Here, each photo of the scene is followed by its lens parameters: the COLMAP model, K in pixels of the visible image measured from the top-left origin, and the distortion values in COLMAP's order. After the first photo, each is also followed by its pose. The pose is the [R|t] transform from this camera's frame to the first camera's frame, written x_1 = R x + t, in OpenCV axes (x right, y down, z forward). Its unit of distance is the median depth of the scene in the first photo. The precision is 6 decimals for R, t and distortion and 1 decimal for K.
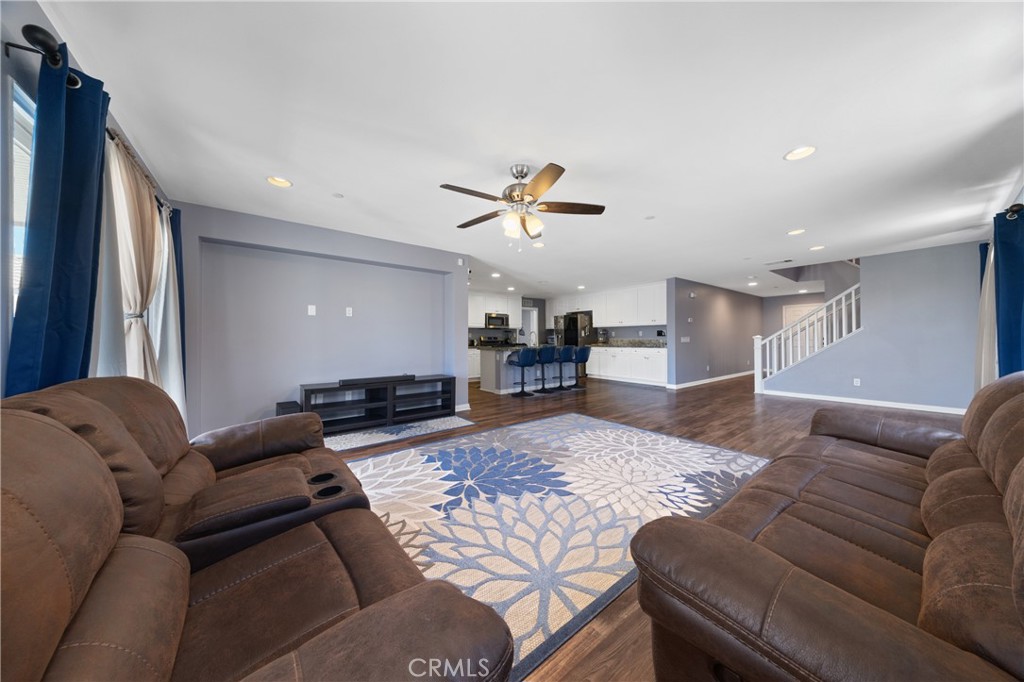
lens RADIAL K [[319.0, 0, 504.7], [0, 319.0, 335.9], [0, 0, 1]] dist [0.004586, -0.001080]
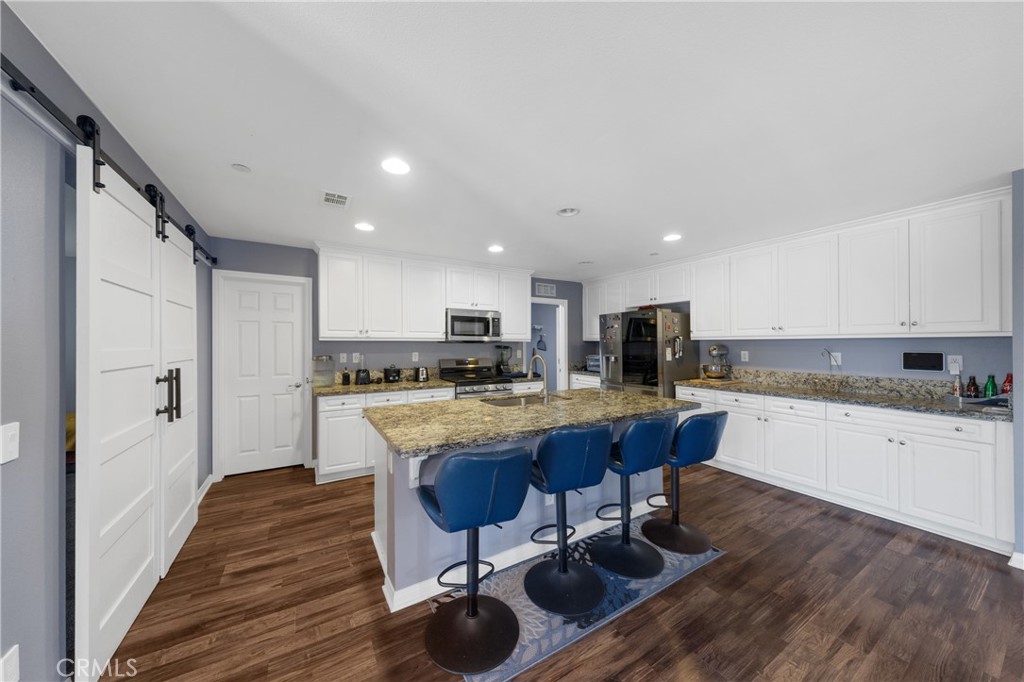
lens RADIAL K [[341.4, 0, 505.3], [0, 341.4, 344.3], [0, 0, 1]] dist [-0.005631, -0.000080]
pose [[0.994068, 0.003526, -0.108701, 0.103035], [-0.002356, 0.999938, 0.010889, -0.035002], [0.108732, -0.010568, 0.994015, 0.700546]]
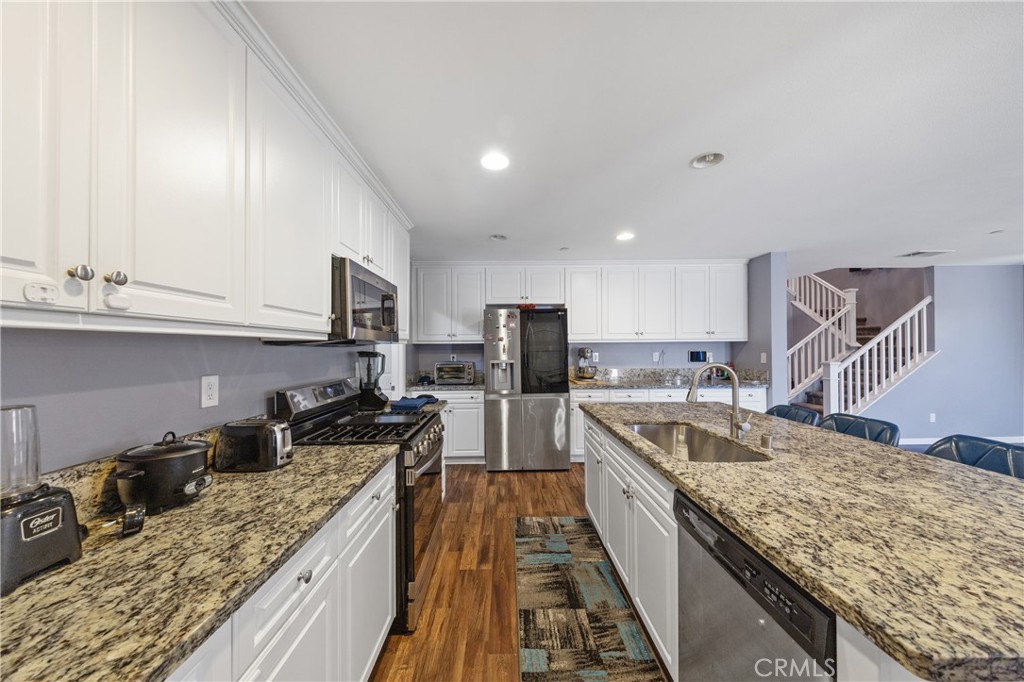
lens RADIAL K [[341.4, 0, 514.4], [0, 341.4, 344.5], [0, 0, 1]] dist [-0.005631, -0.000080]
pose [[0.579887, 0.006301, 0.814673, -0.210582], [-0.004505, 0.999980, -0.004527, -0.030071], [-0.814684, -0.001045, 0.579904, 1.090540]]
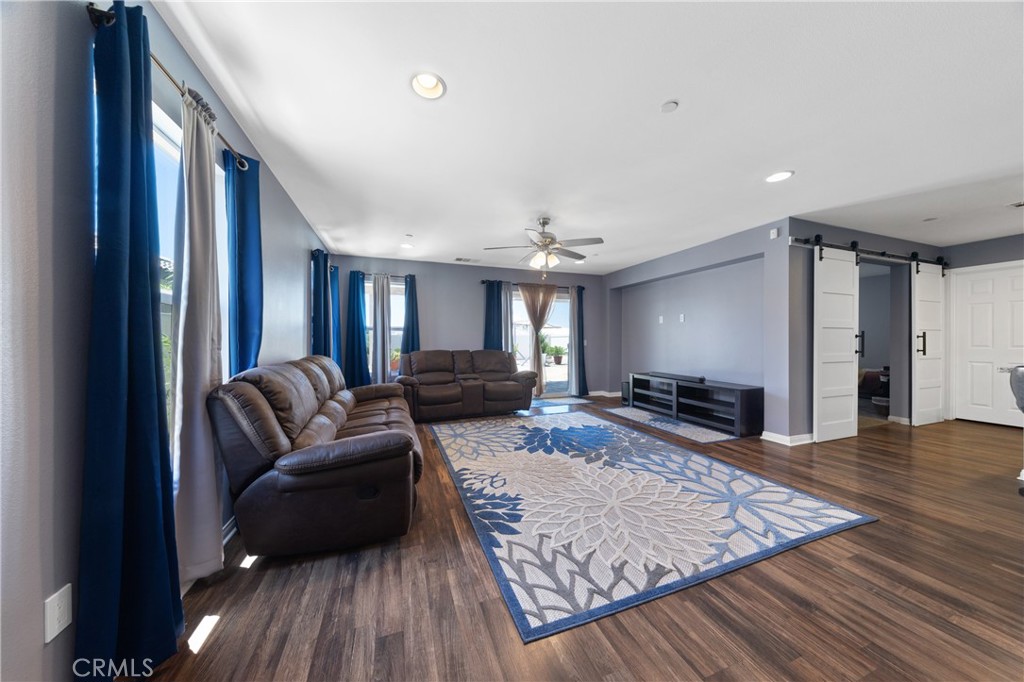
lens RADIAL K [[319.0, 0, 508.4], [0, 319.0, 343.3], [0, 0, 1]] dist [0.004586, -0.001080]
pose [[-0.297626, 0.011445, -0.954614, 0.538161], [0.009647, 0.999913, 0.008980, 0.000623], [0.954634, -0.006537, -0.297711, 0.476323]]
